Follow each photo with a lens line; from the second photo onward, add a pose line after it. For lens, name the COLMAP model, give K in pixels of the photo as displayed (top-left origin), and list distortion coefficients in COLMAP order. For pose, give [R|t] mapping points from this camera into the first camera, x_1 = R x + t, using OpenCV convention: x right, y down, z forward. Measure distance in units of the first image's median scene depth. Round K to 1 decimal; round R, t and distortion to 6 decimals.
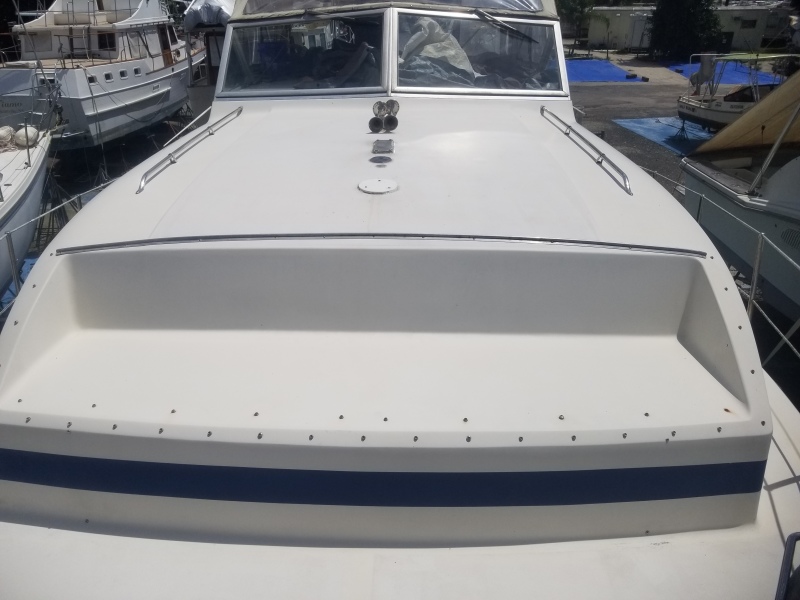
lens RADIAL K [[657.7, 0, 400.0], [0, 657.7, 300.0], [0, 0, 1]] dist [-0.008484, -0.004061]
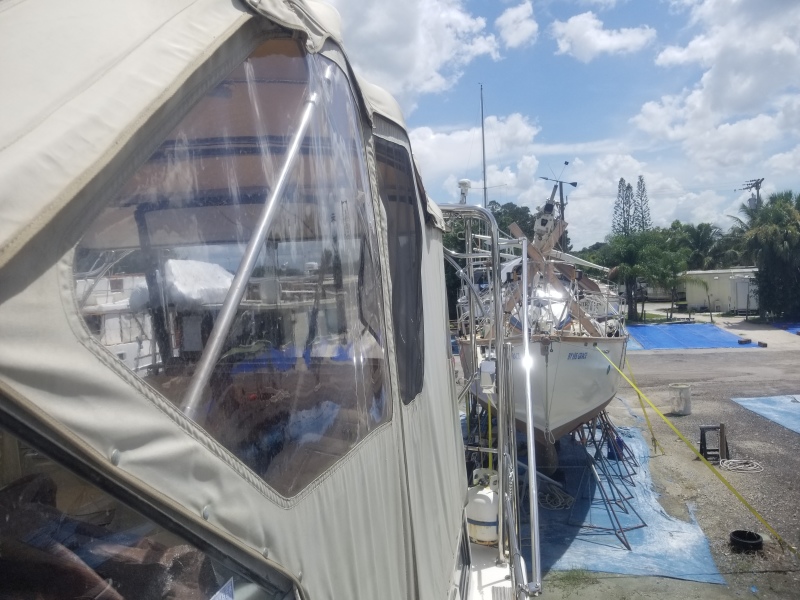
lens RADIAL K [[653.7, 0, 384.1], [0, 653.7, 268.5], [0, 0, 1]] dist [0.068746, -0.138575]
pose [[0.984927, -0.038440, -0.168646, 0.051984], [-0.036998, 0.905610, -0.422495, -0.066943], [0.168968, 0.422366, 0.890537, 0.160616]]
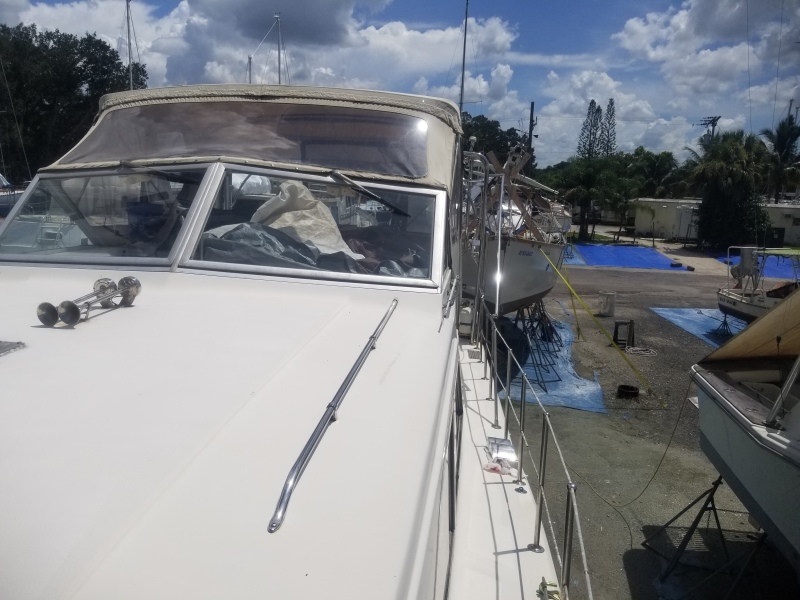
lens RADIAL K [[653.7, 0, 384.1], [0, 653.7, 268.5], [0, 0, 1]] dist [0.068746, -0.138575]
pose [[0.992457, 0.060463, -0.106643, 0.041418], [-0.089252, 0.952720, -0.290445, -0.018489], [0.084040, 0.297773, 0.950930, 0.049091]]
